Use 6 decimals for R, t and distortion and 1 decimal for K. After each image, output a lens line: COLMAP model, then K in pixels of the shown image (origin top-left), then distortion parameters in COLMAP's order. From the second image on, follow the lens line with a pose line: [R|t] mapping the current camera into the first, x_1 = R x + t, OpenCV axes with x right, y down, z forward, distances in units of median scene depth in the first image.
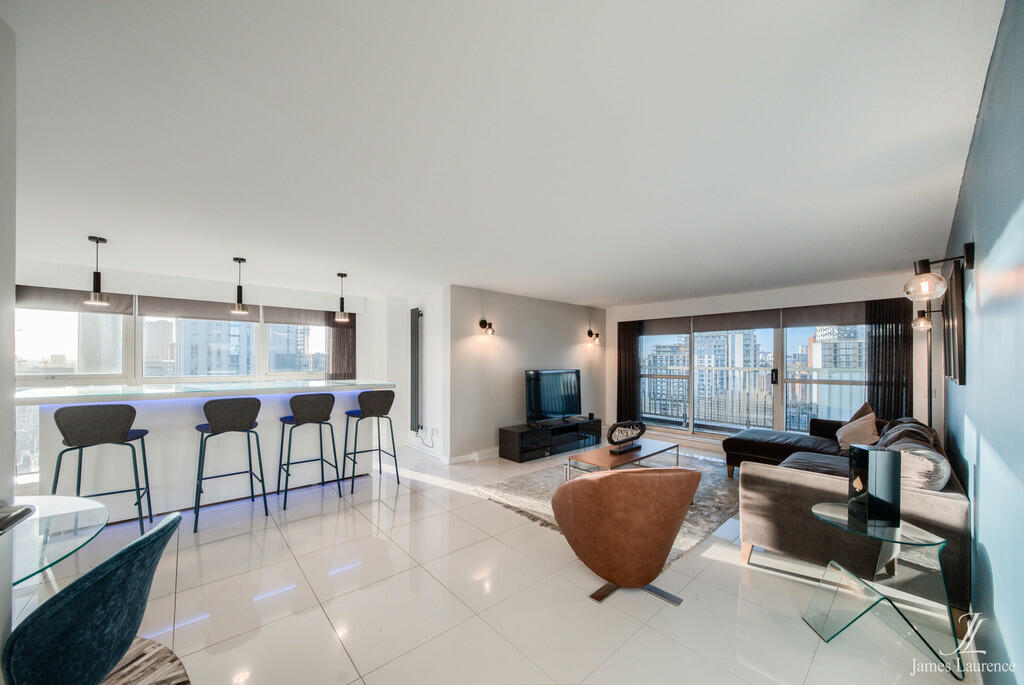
lens RADIAL K [[387.6, 0, 502.2], [0, 387.6, 360.1], [0, 0, 1]] dist [-0.020626, 0.001621]
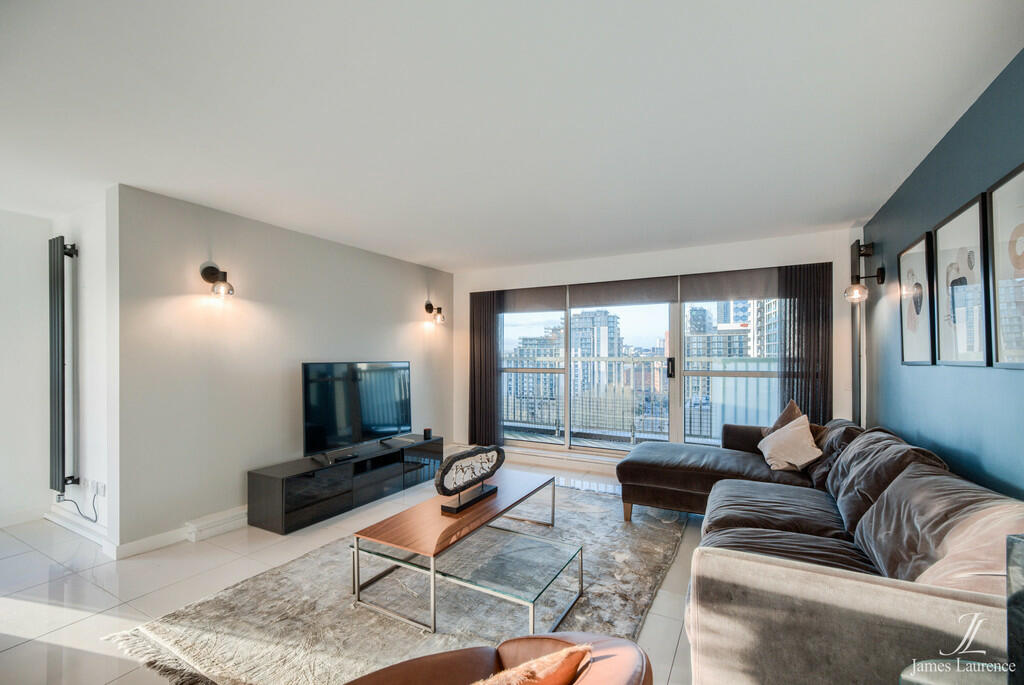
lens RADIAL K [[443.7, 0, 516.9], [0, 443.7, 352.6], [0, 0, 1]] dist [0.017268, -0.000189]
pose [[0.933944, -0.001062, 0.357419, 0.121352], [0.003606, 0.999973, -0.006451, 0.017947], [-0.357402, 0.007314, 0.933922, 0.296325]]
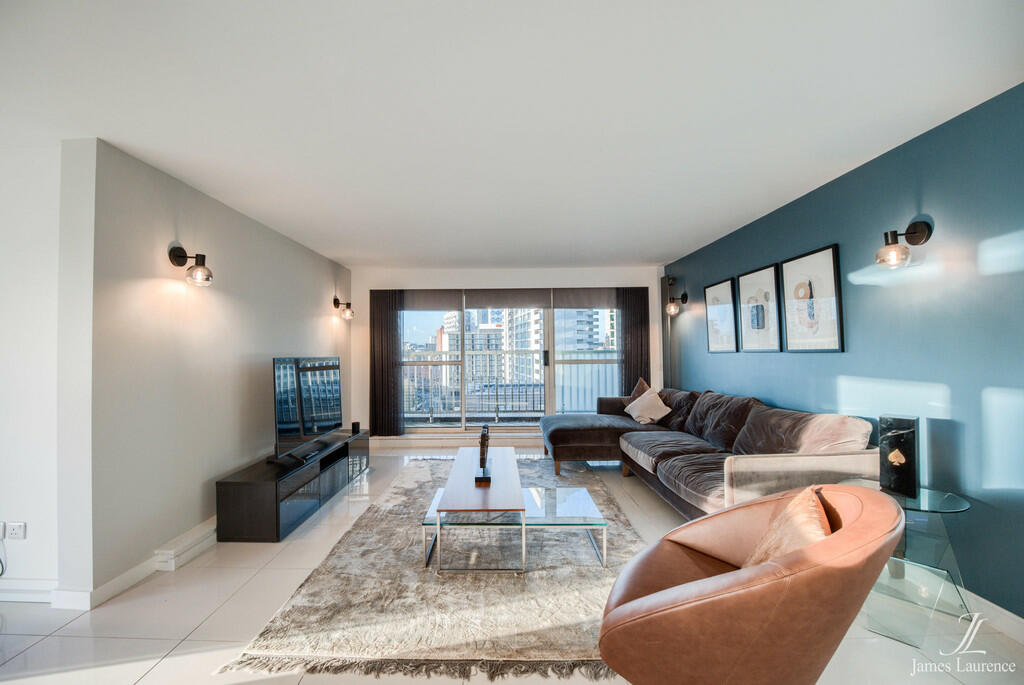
lens RADIAL K [[411.3, 0, 499.4], [0, 411.3, 348.2], [0, 0, 1]] dist [-0.018149, -0.003153]
pose [[0.644864, -0.005717, 0.764276, -0.167306], [0.011742, 0.999928, -0.002428, 0.018457], [-0.764207, 0.010540, 0.644885, 0.425544]]
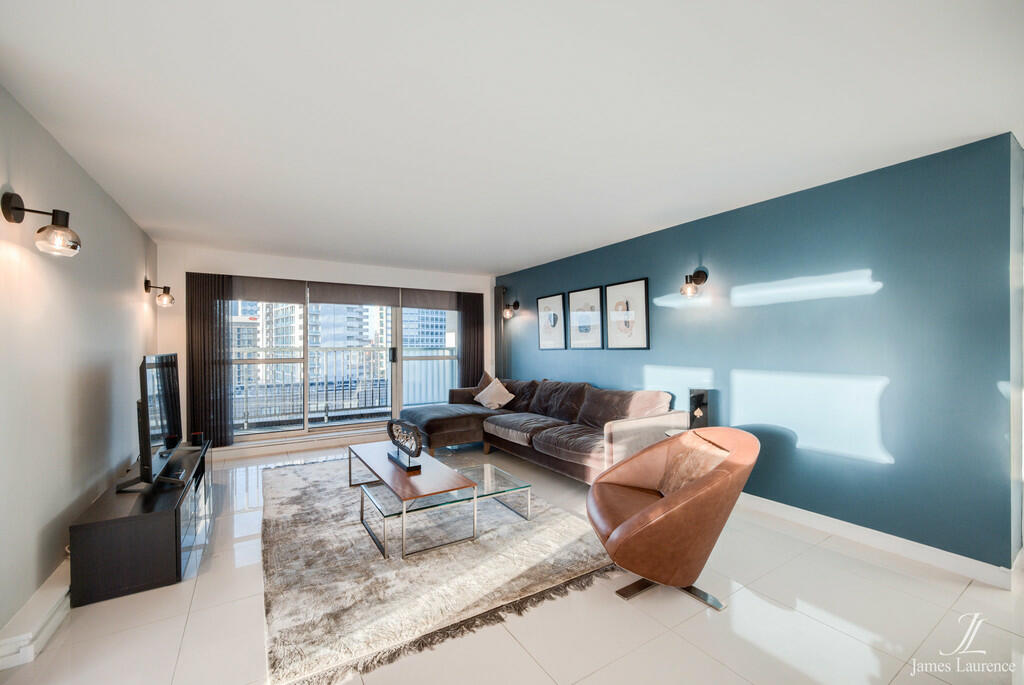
lens RADIAL K [[411.3, 0, 469.6], [0, 411.3, 355.5], [0, 0, 1]] dist [-0.018149, -0.003153]
pose [[0.162196, -0.026727, 0.986397, -0.314048], [0.004120, 0.999643, 0.026408, 0.016772], [-0.986750, -0.000219, 0.162248, 0.616112]]
